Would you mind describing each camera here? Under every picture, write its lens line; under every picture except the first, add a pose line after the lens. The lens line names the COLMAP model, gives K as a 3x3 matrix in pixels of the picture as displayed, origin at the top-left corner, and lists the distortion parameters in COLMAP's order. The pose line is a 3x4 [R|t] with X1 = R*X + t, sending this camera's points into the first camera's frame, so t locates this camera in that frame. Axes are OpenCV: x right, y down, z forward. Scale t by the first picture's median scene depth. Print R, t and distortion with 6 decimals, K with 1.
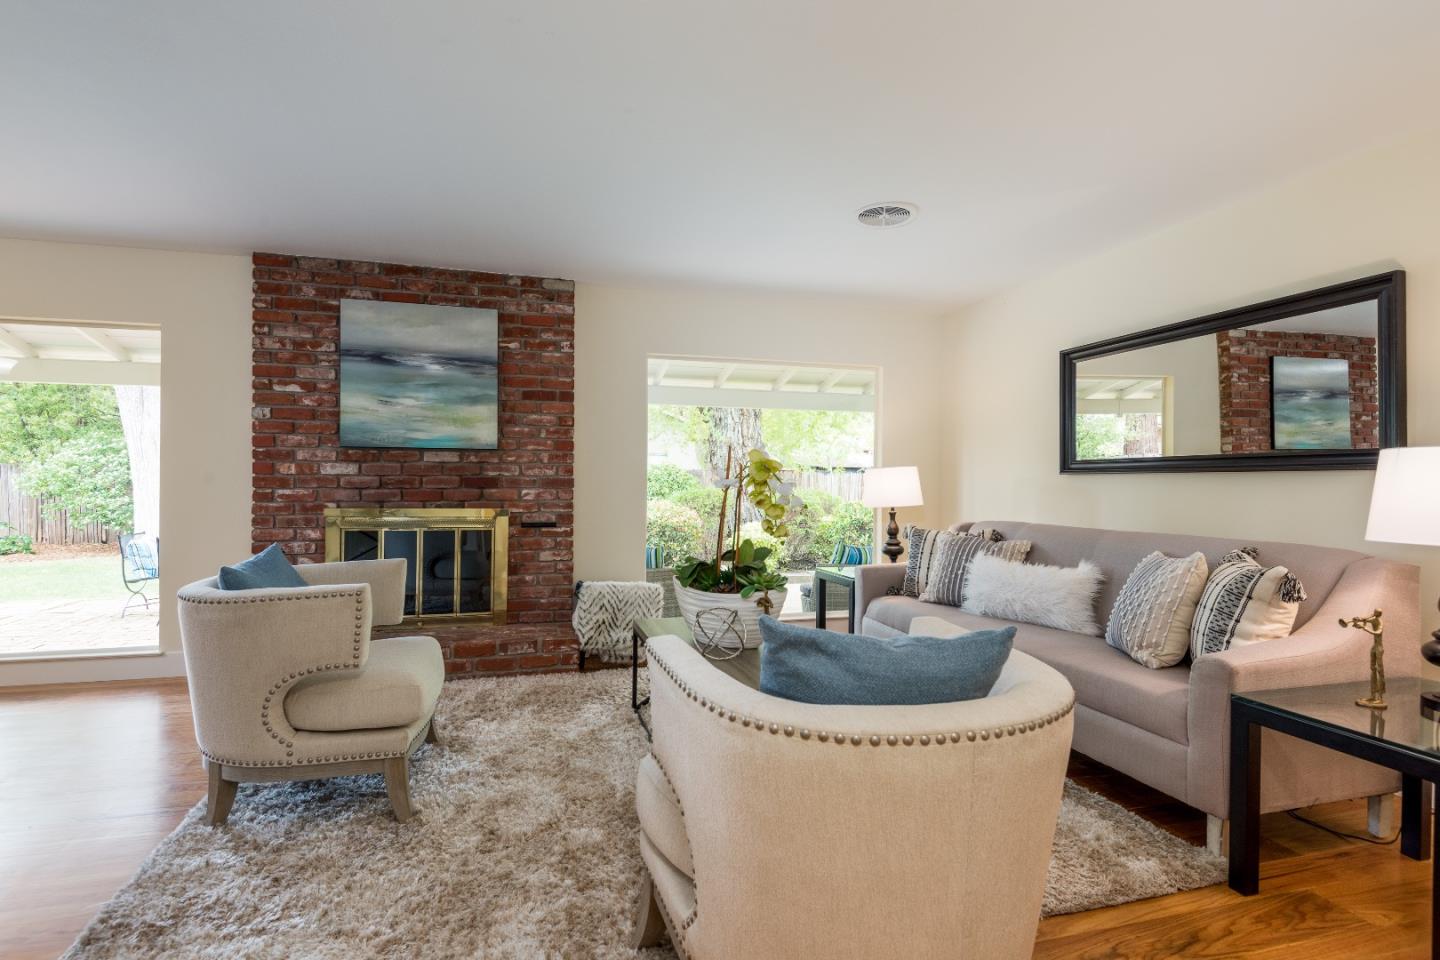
lens RADIAL K [[689.1, 0, 720.0], [0, 689.1, 480.0], [0, 0, 1]] dist [0.036467, -0.023306]
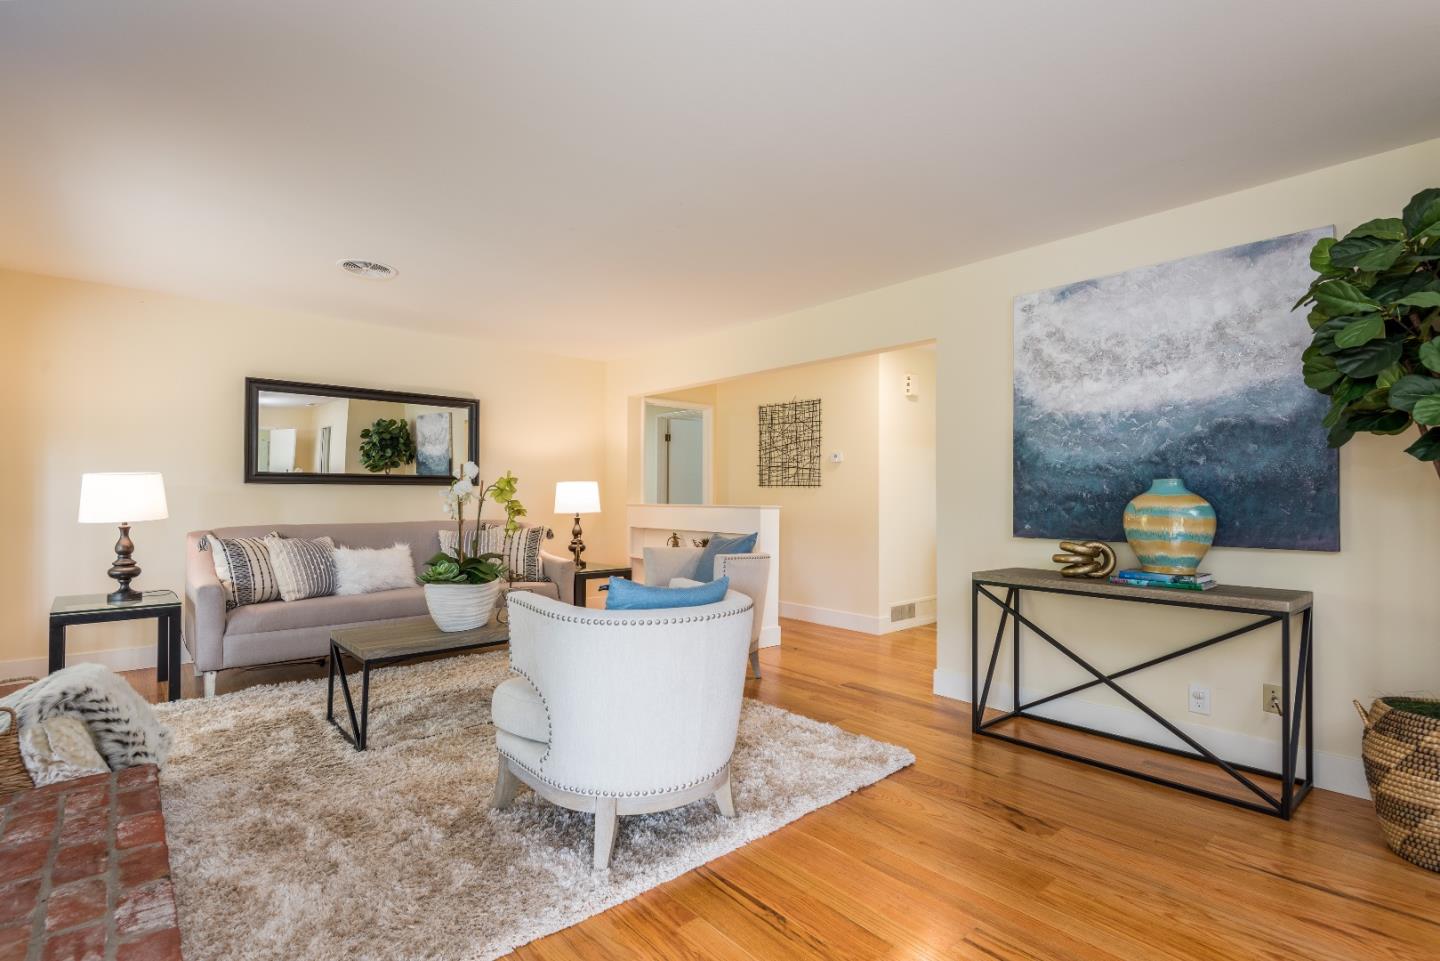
lens RADIAL K [[689.1, 0, 720.0], [0, 689.1, 480.5], [0, 0, 1]] dist [0.036467, -0.023306]
pose [[-0.439461, 0.008427, 0.898222, -0.866400], [-0.010519, 0.999839, -0.014527, -0.004538], [-0.898200, -0.015833, -0.439302, 0.775356]]
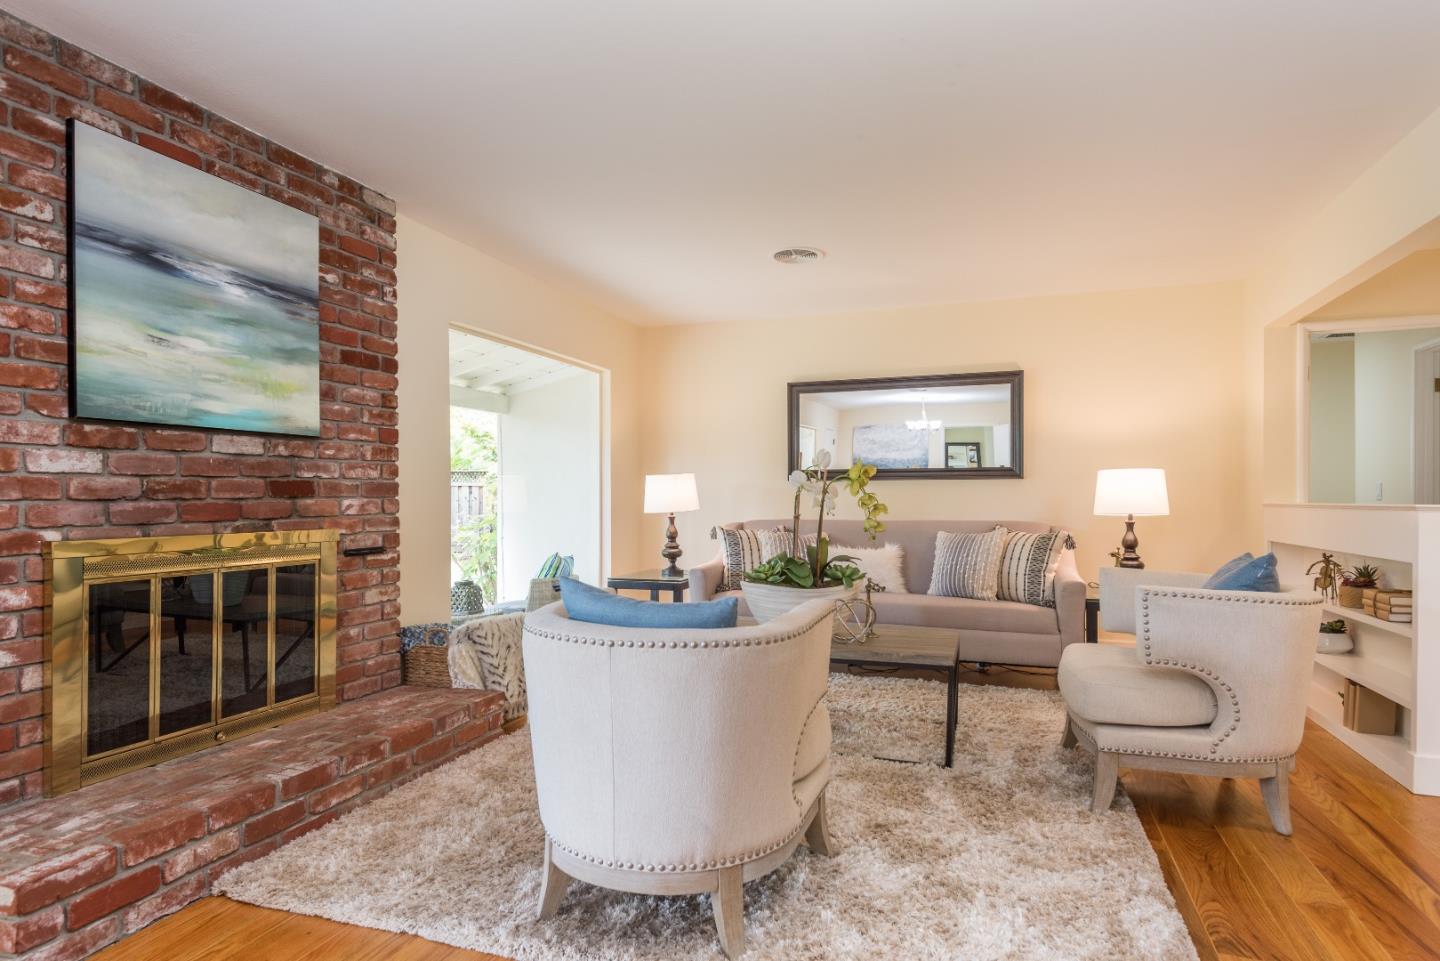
lens RADIAL K [[781.6, 0, 724.6], [0, 781.6, 498.7], [0, 0, 1]] dist [0.001922, -0.000453]
pose [[0.571289, -0.012655, 0.820651, -0.707688], [0.003591, 0.999910, 0.012920, 0.004864], [-0.820741, -0.004433, 0.571283, 0.281775]]
